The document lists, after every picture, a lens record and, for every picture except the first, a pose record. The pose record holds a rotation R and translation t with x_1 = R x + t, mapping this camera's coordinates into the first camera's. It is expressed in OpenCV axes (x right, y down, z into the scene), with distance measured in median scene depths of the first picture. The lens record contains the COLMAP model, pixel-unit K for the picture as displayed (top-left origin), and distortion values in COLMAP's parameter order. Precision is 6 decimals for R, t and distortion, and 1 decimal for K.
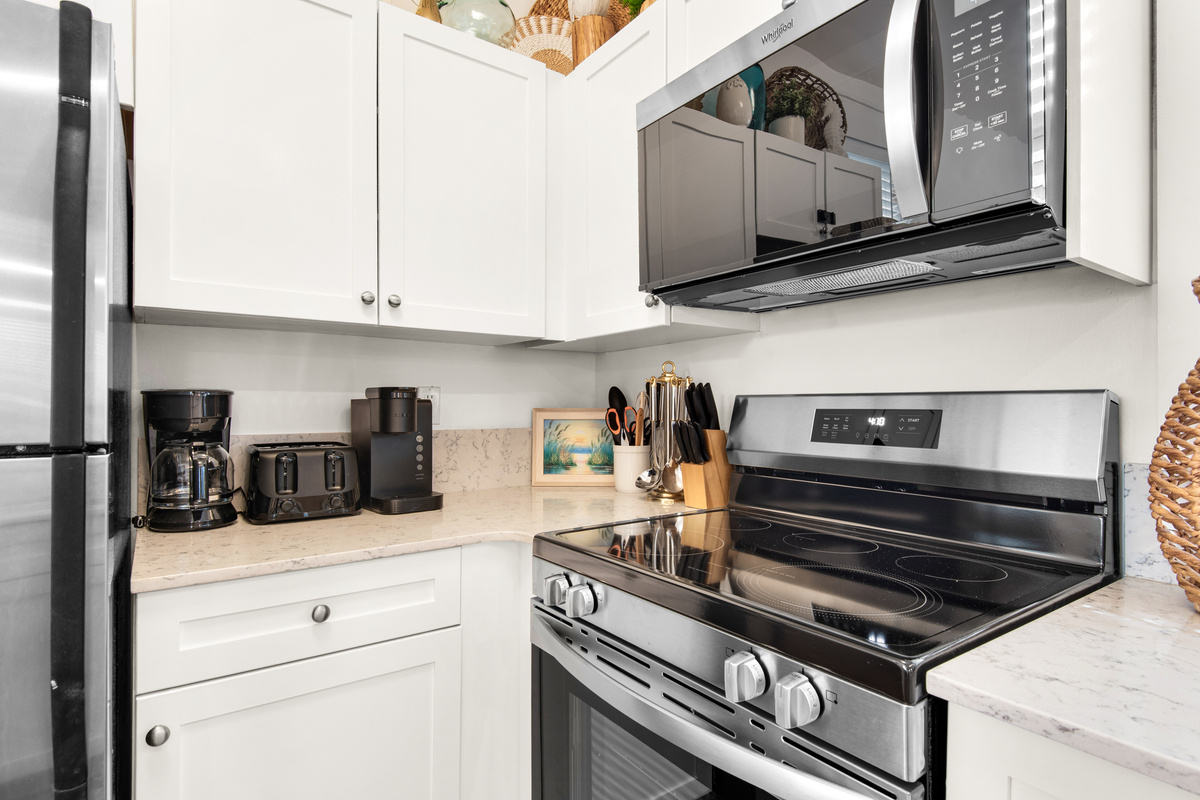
lens RADIAL K [[611.6, 0, 596.4], [0, 611.6, 400.7], [0, 0, 1]] dist [-0.000018, -0.001205]
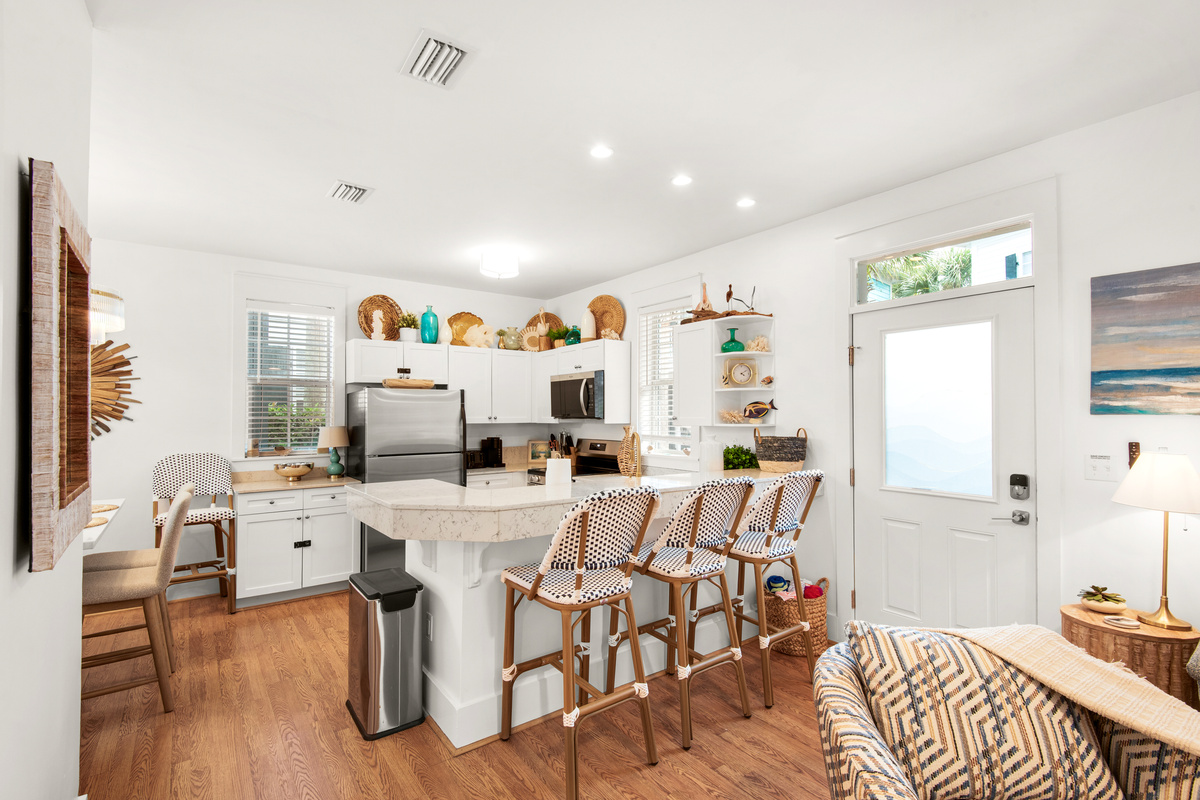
lens RADIAL K [[554.4, 0, 608.1], [0, 554.4, 407.5], [0, 0, 1]] dist [0.015240, -0.012568]
pose [[0.999712, -0.002412, 0.023864, 0.340555], [0.002489, 0.999992, -0.003194, -0.201541], [-0.023856, 0.003252, 0.999710, -2.681113]]
